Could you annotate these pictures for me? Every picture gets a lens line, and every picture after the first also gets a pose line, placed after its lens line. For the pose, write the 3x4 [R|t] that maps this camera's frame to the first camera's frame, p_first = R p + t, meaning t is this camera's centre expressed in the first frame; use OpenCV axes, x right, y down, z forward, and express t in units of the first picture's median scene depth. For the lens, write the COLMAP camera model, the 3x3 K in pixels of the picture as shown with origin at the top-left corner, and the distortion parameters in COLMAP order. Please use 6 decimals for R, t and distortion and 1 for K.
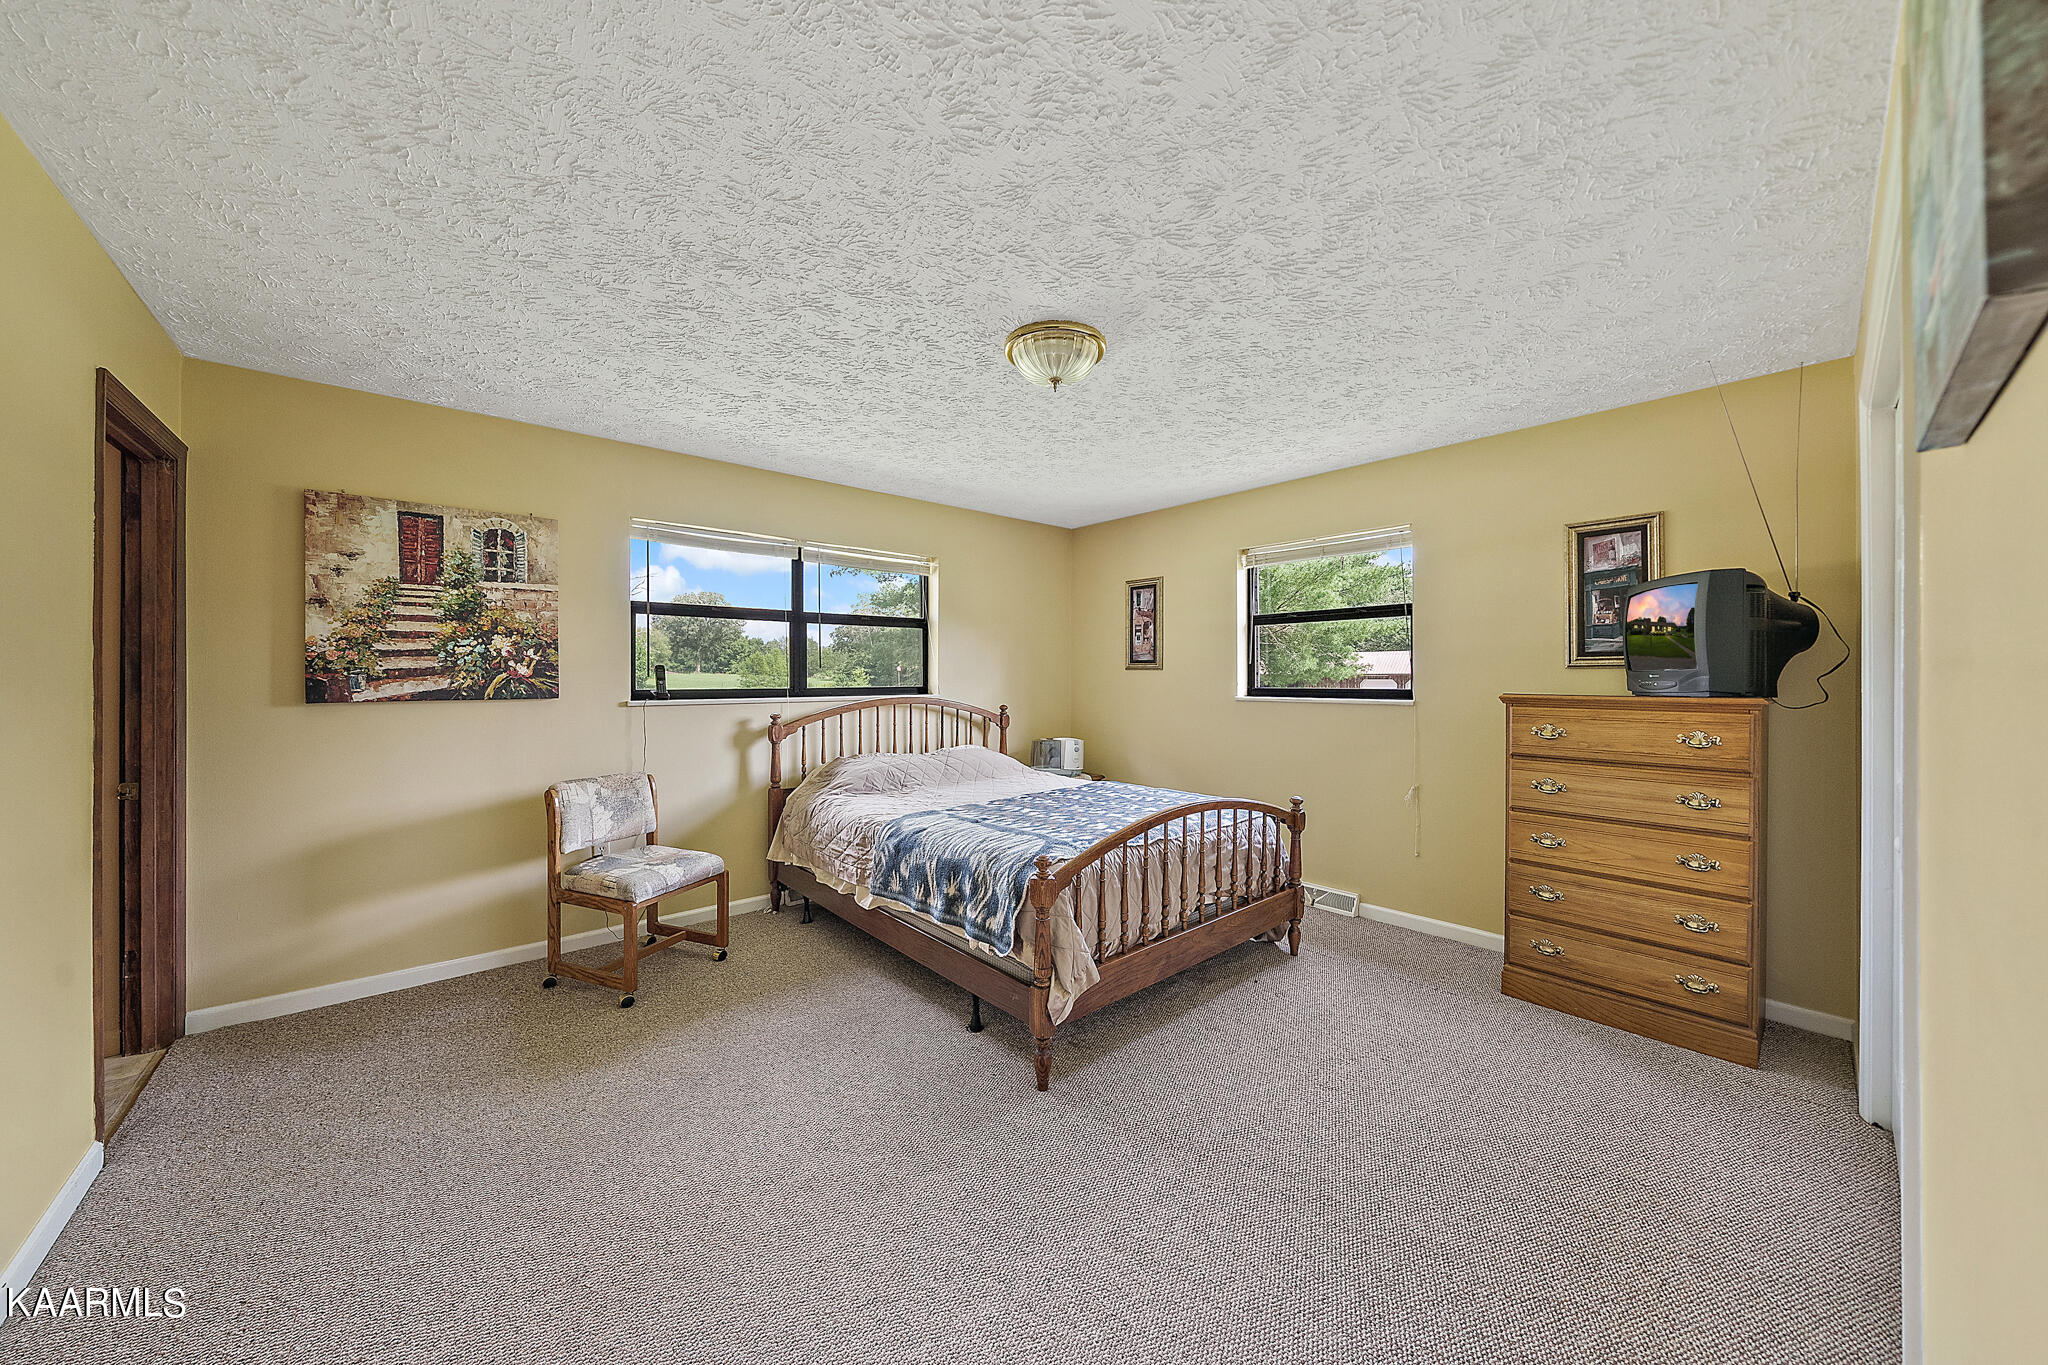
lens RADIAL K [[696.1, 0, 1024.8], [0, 696.1, 678.1], [0, 0, 1]] dist [-0.006897, 0.000079]
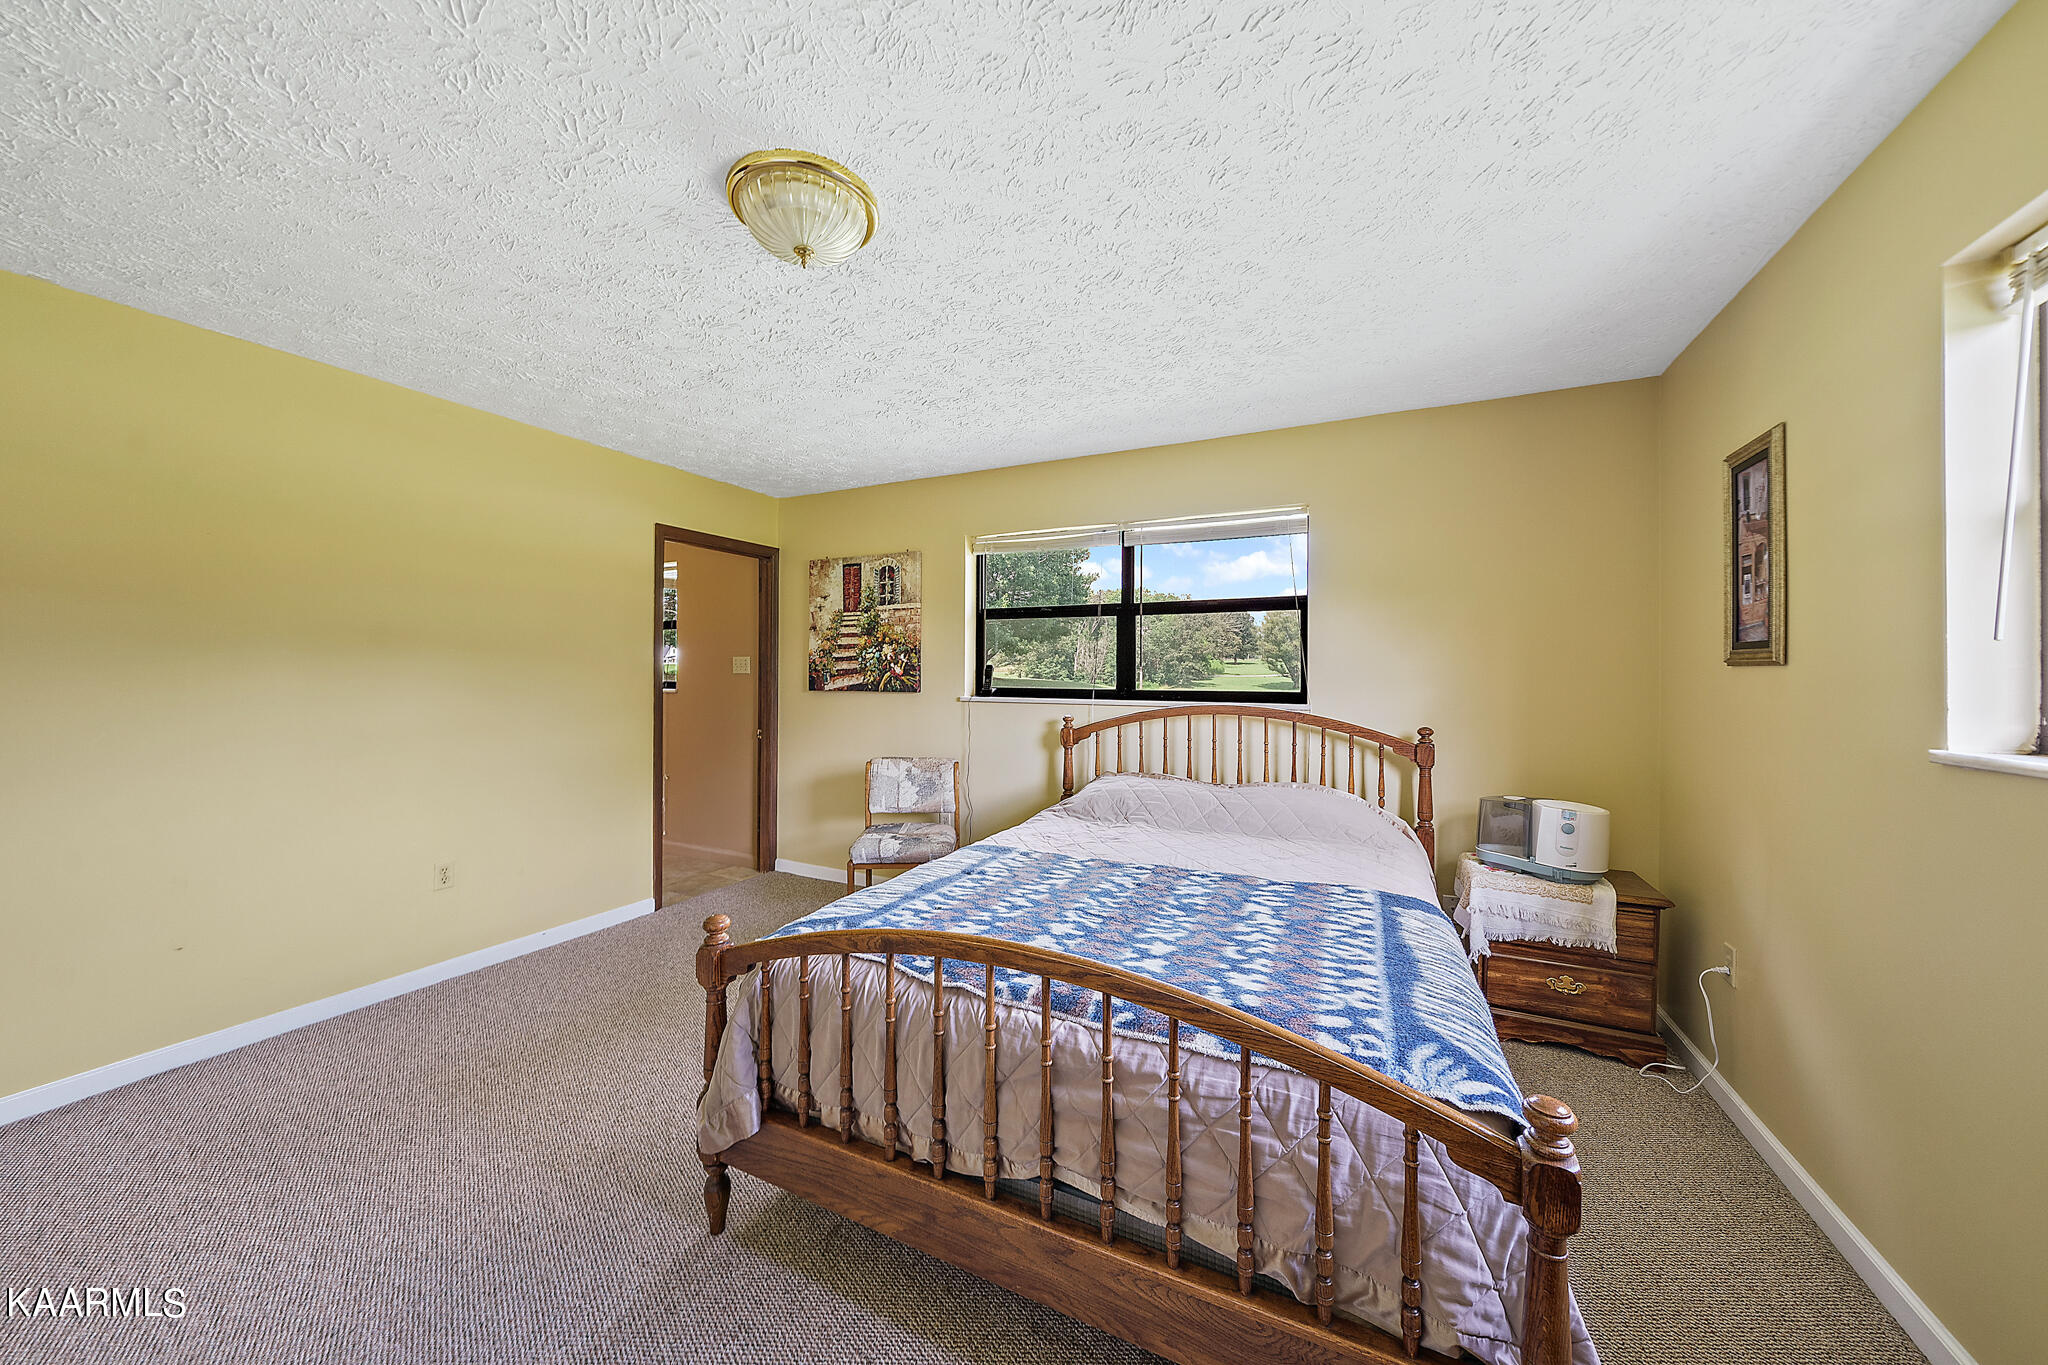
lens RADIAL K [[696.1, 0, 1025.2], [0, 696.1, 677.6], [0, 0, 1]] dist [-0.006897, 0.000079]
pose [[0.390543, 0.005810, -0.920566, 0.600119], [-0.010296, 0.999945, 0.001943, -0.002527], [0.920527, 0.008719, 0.390581, 0.724695]]
